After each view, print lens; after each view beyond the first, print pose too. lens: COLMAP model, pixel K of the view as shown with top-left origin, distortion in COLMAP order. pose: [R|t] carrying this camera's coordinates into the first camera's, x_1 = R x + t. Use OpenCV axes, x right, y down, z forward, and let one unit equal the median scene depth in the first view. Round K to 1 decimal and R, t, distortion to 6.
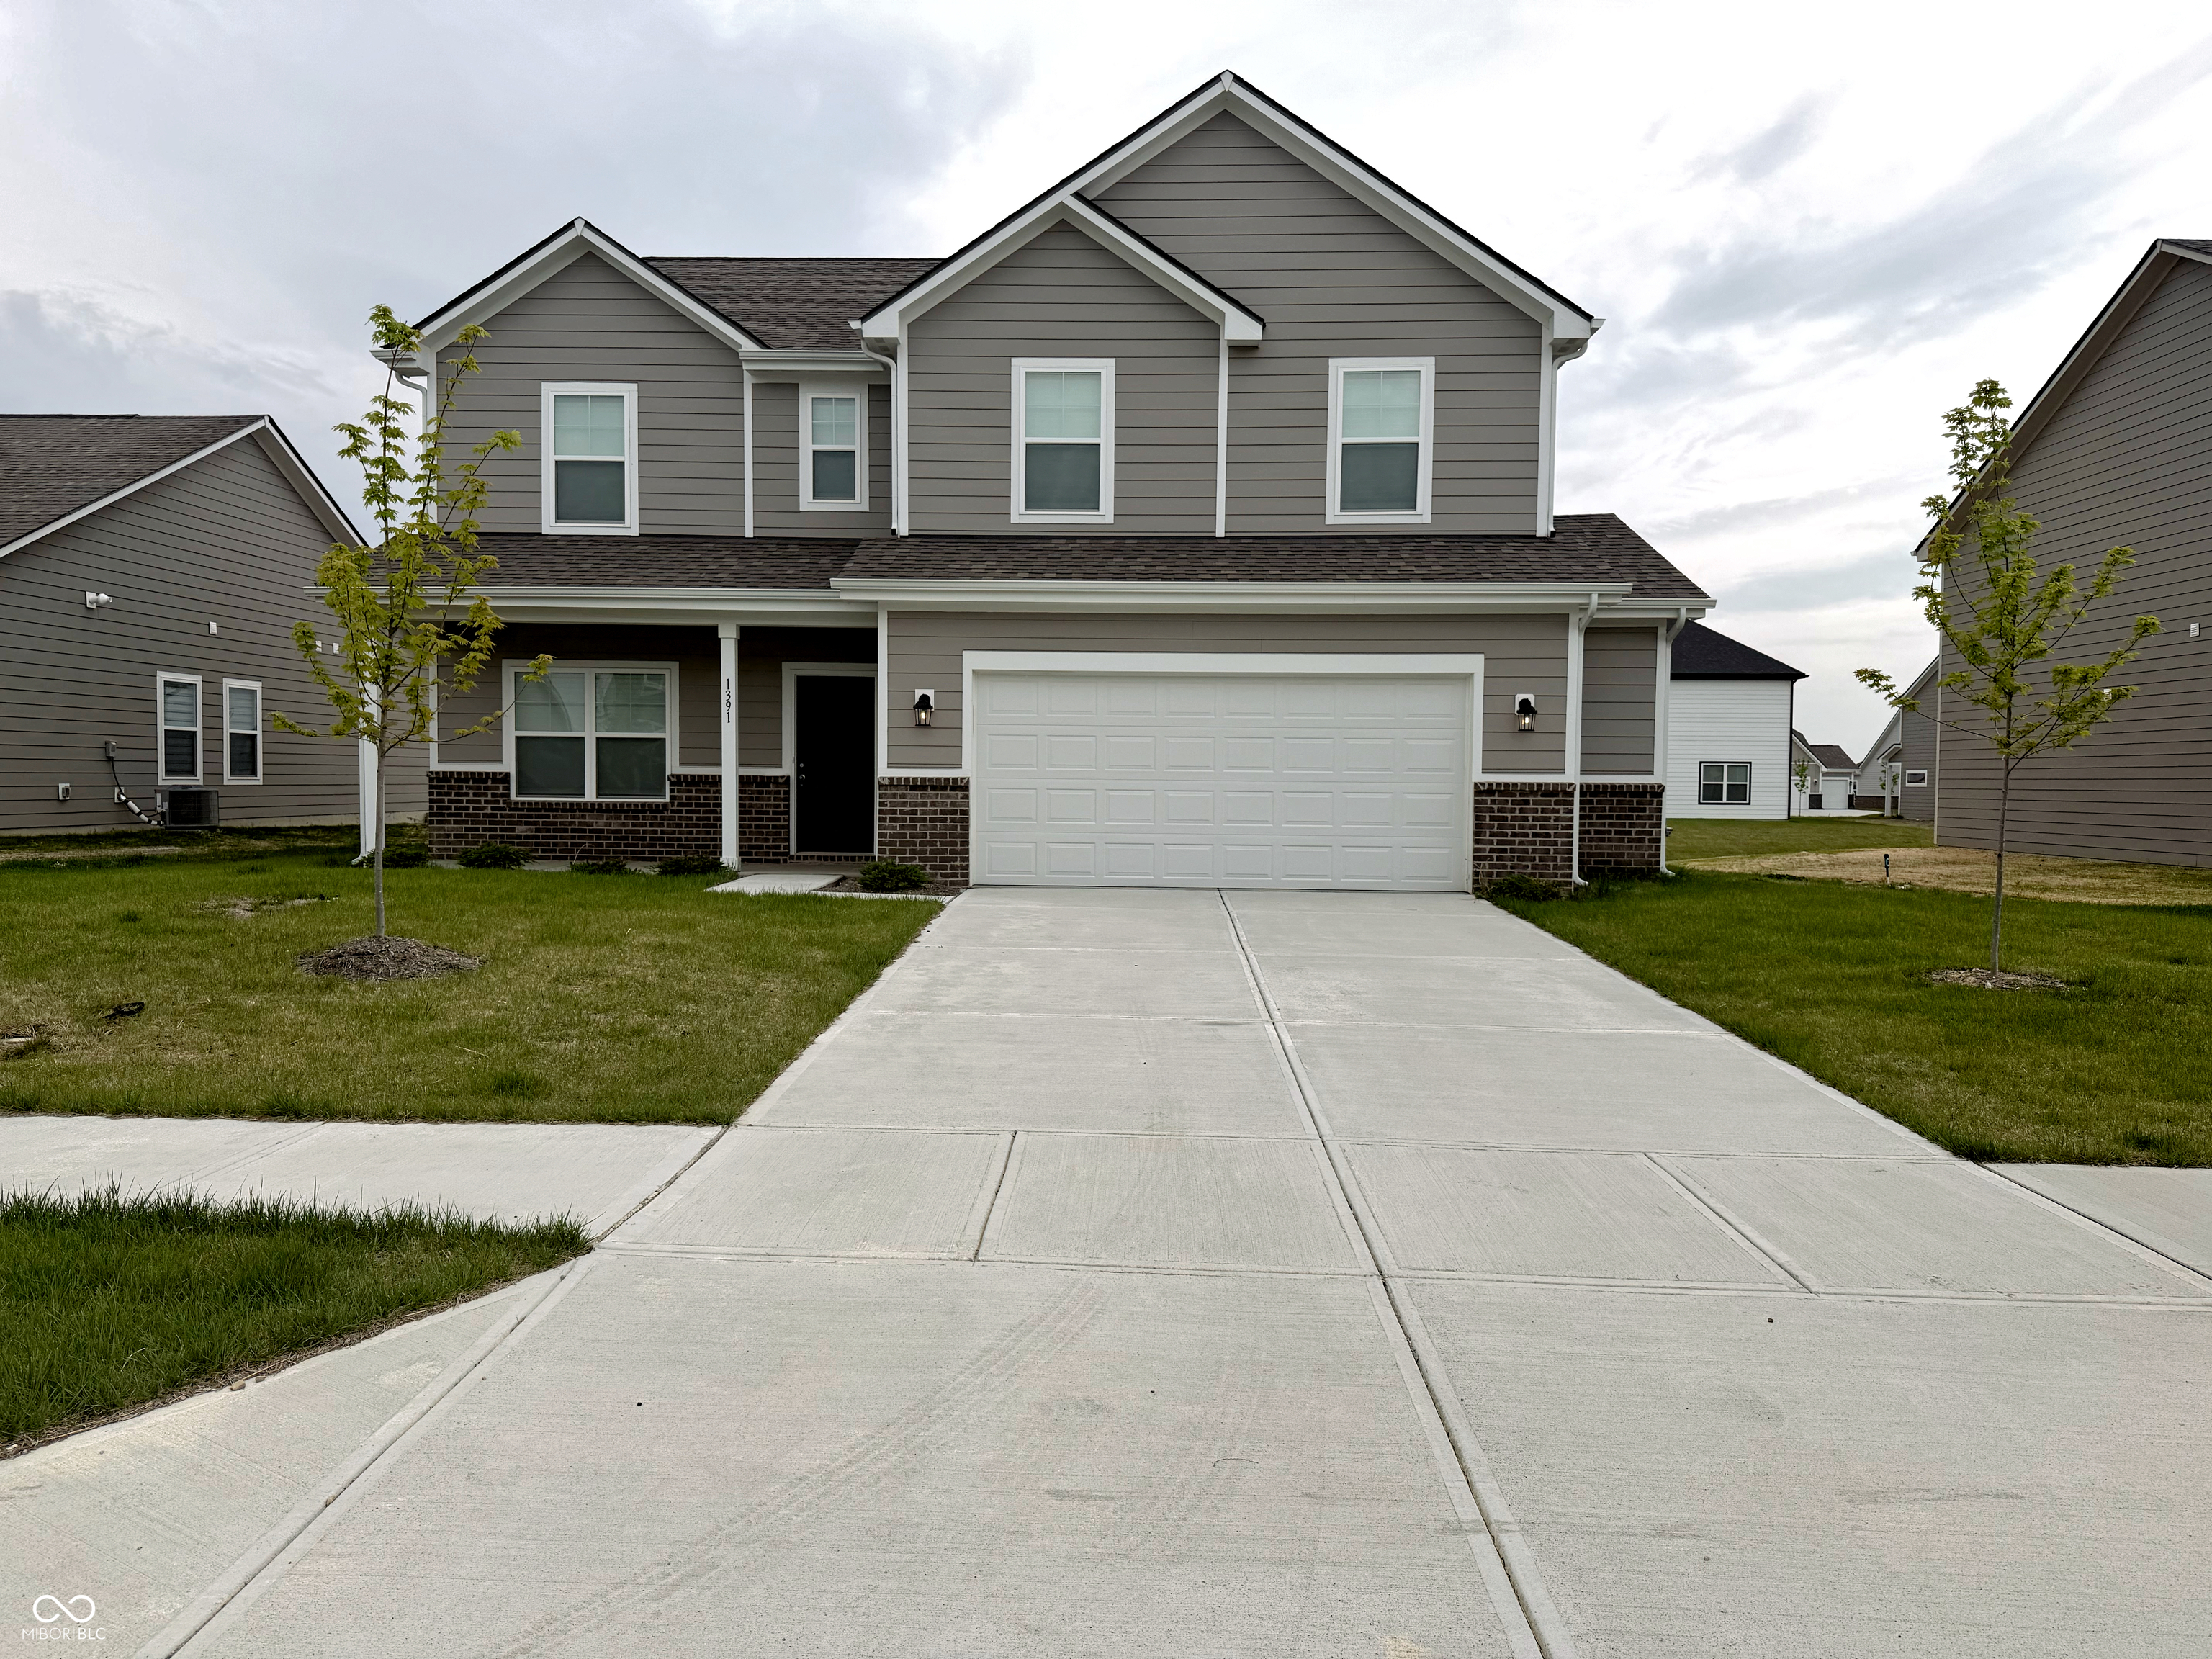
lens RADIAL K [[1532.3, 0, 1106.0], [0, 1532.3, 829.5], [0, 0, 1]] dist [0.116445, -0.190874]
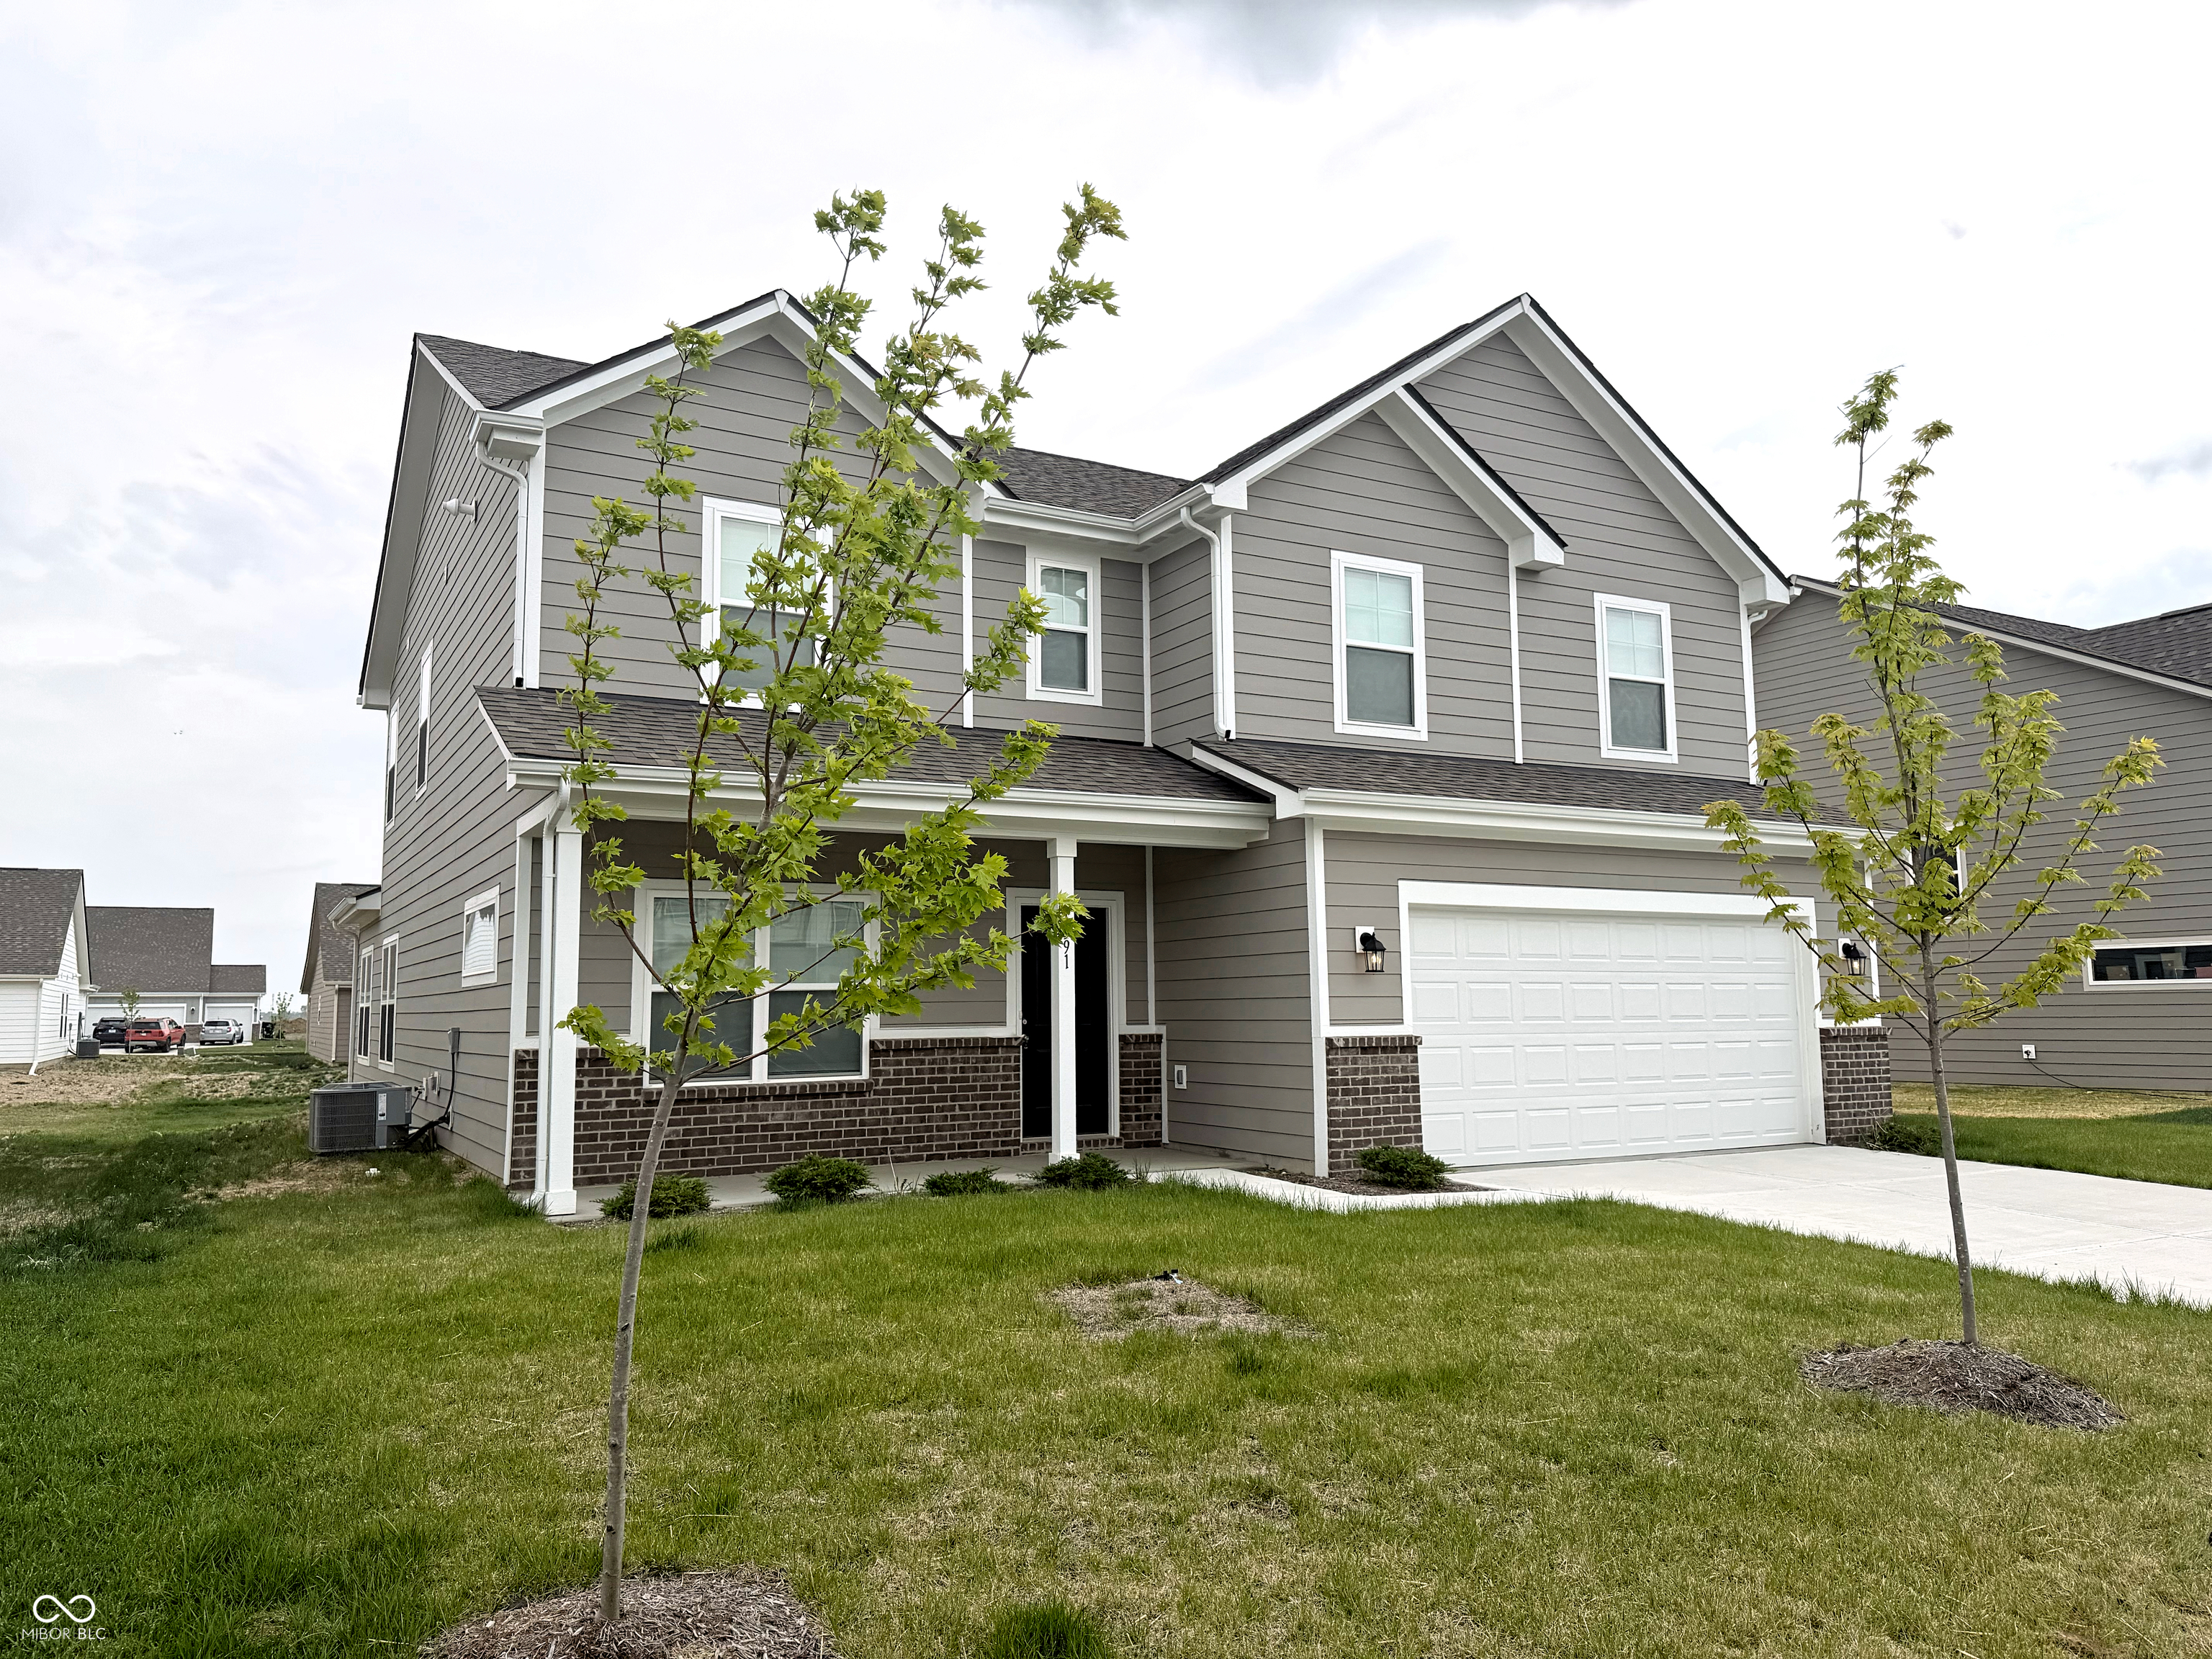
lens RADIAL K [[1487.0, 0, 1093.7], [0, 1487.0, 843.1], [0, 0, 1]] dist [0.156219, -0.305050]
pose [[0.862800, 0.036816, 0.504202, -0.599232], [0.036034, 0.990329, -0.133975, -0.032292], [-0.504259, 0.133762, 0.853130, 0.369274]]
